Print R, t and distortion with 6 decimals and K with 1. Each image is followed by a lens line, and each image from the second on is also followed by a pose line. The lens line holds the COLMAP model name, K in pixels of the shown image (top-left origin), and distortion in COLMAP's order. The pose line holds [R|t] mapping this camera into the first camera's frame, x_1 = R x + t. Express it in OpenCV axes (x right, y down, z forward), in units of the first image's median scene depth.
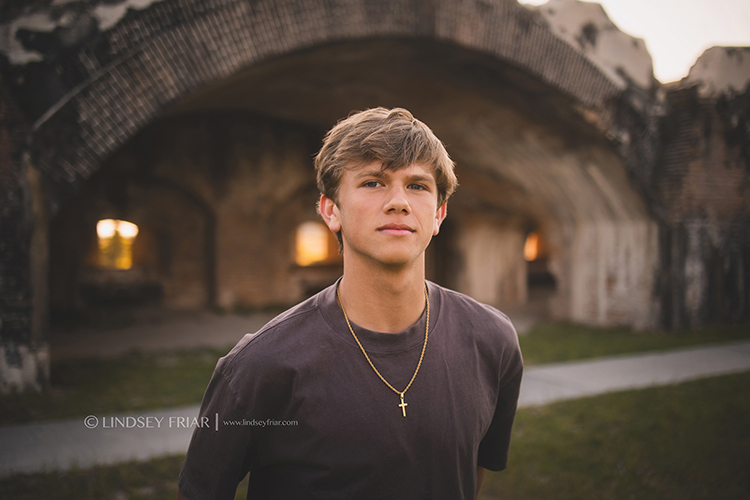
lens RADIAL K [[777.0, 0, 373.6], [0, 777.0, 246.5], [0, 0, 1]] dist [-0.002135, 0.011140]
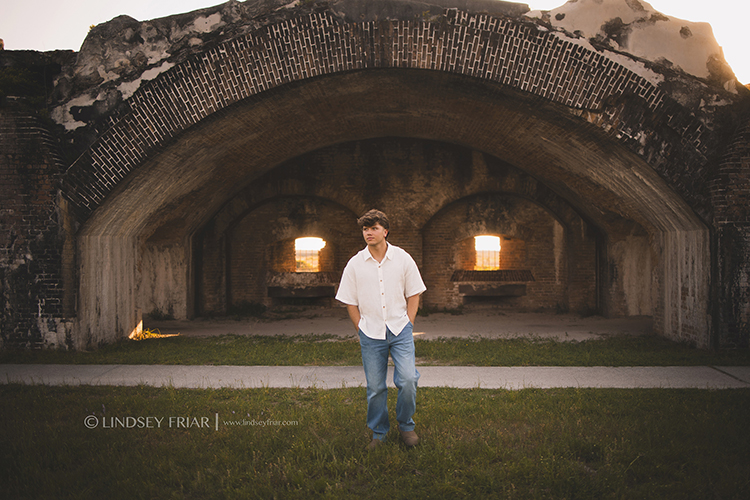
lens RADIAL K [[758.6, 0, 384.8], [0, 758.6, 251.1], [0, 0, 1]] dist [0.020808, -0.005188]
pose [[0.840416, -0.001211, -0.541940, 0.610618], [-0.003855, 0.999959, -0.008213, 0.005669], [0.541928, 0.008991, 0.840377, 0.071750]]
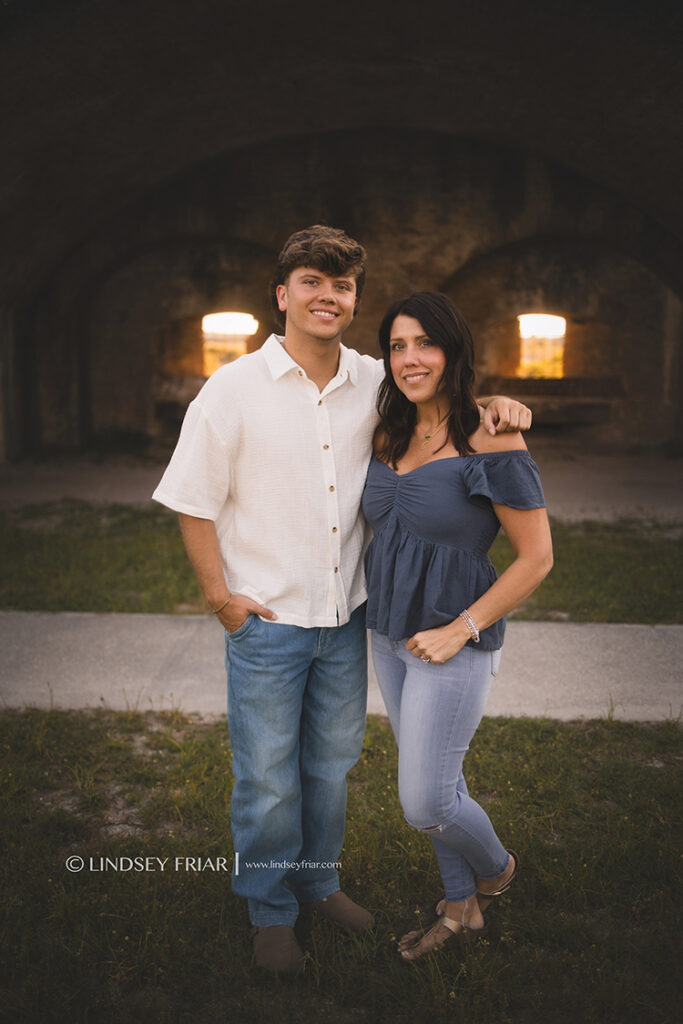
lens RADIAL K [[1027.8, 0, 355.8], [0, 1027.8, 494.3], [0, 0, 1]] dist [-0.055381, 0.006806]
pose [[0.838314, 0.093217, -0.537159, 0.397309], [-0.016952, 0.989255, 0.145217, -0.004082], [0.544924, -0.112632, 0.830886, 0.397351]]
